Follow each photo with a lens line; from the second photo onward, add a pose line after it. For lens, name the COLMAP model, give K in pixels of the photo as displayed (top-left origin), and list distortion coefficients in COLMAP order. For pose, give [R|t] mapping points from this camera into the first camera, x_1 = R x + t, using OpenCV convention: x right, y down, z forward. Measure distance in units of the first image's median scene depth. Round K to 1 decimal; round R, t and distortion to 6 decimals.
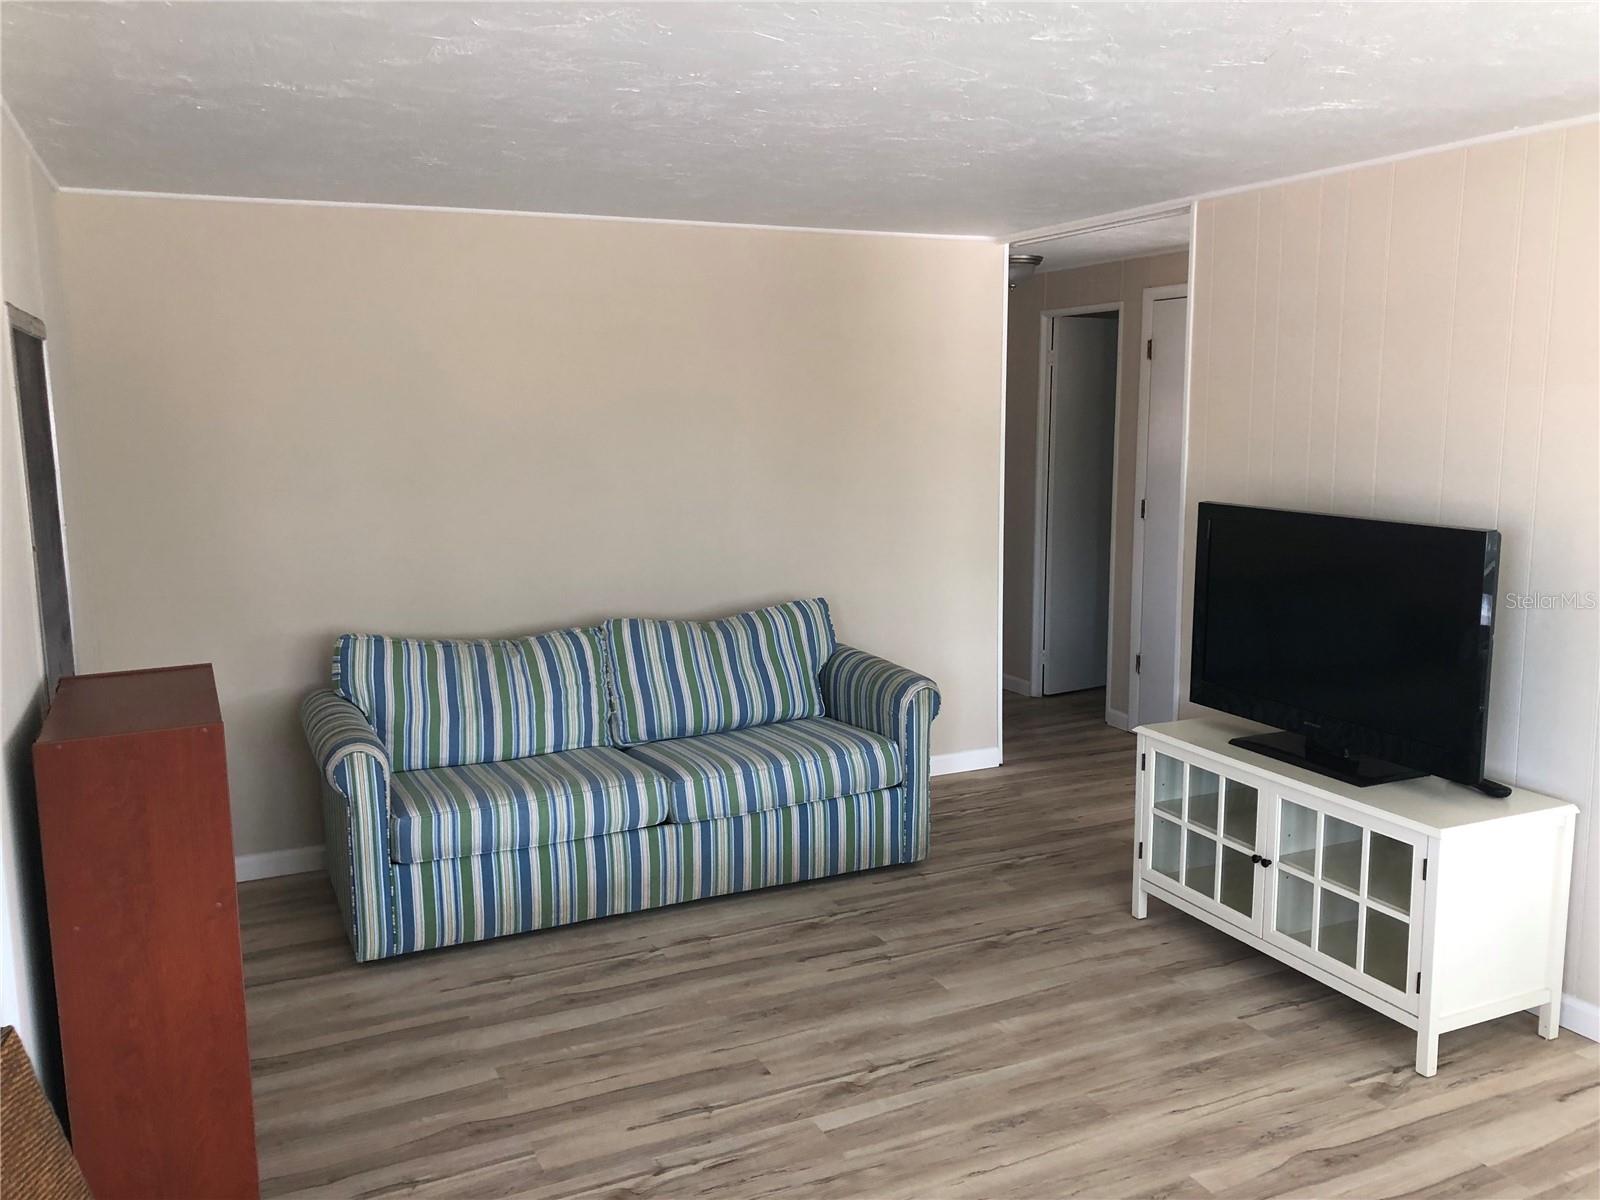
lens RADIAL K [[1311.3, 0, 796.8], [0, 1311.3, 580.6], [0, 0, 1]] dist [0.025892, -0.005625]
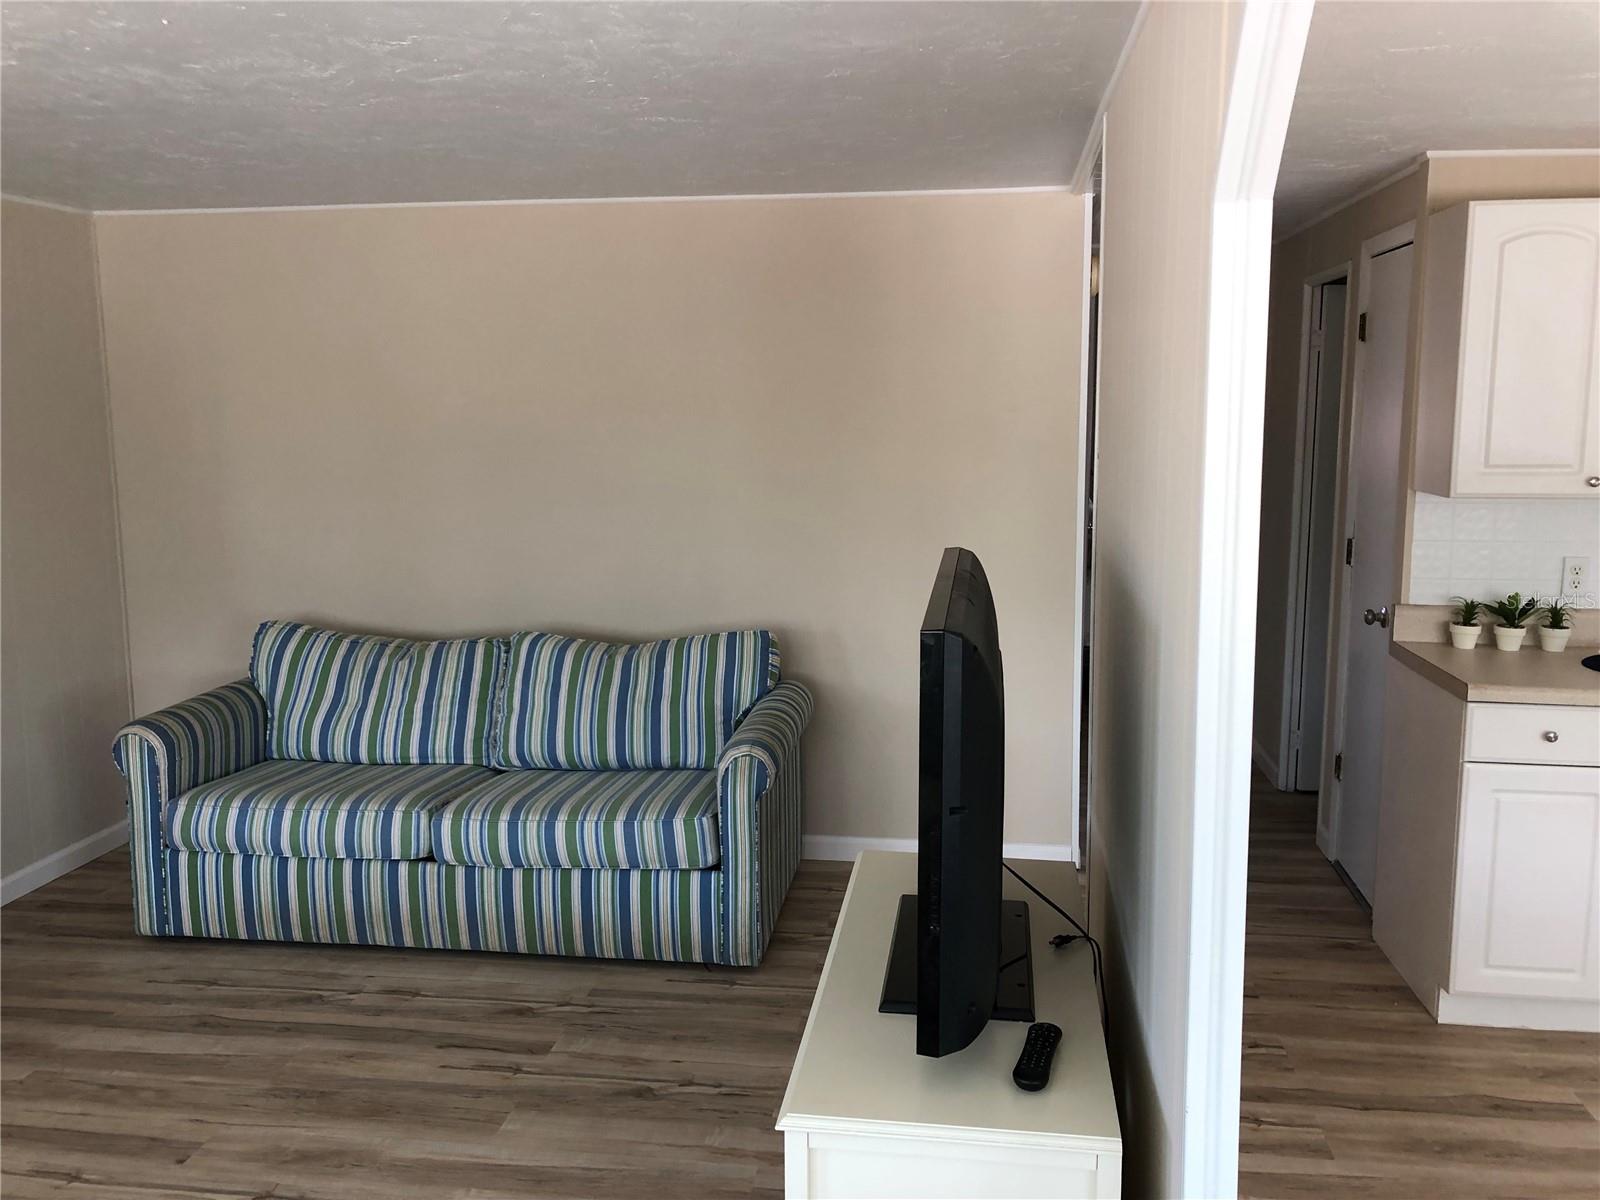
lens RADIAL K [[1302.4, 0, 793.1], [0, 1302.4, 582.3], [0, 0, 1]] dist [0.059752, -0.053044]
pose [[0.840696, 0.081046, -0.535408, 0.628612], [-0.081213, 0.996424, 0.023311, -0.052518], [0.535382, 0.023884, 0.844272, 0.385312]]
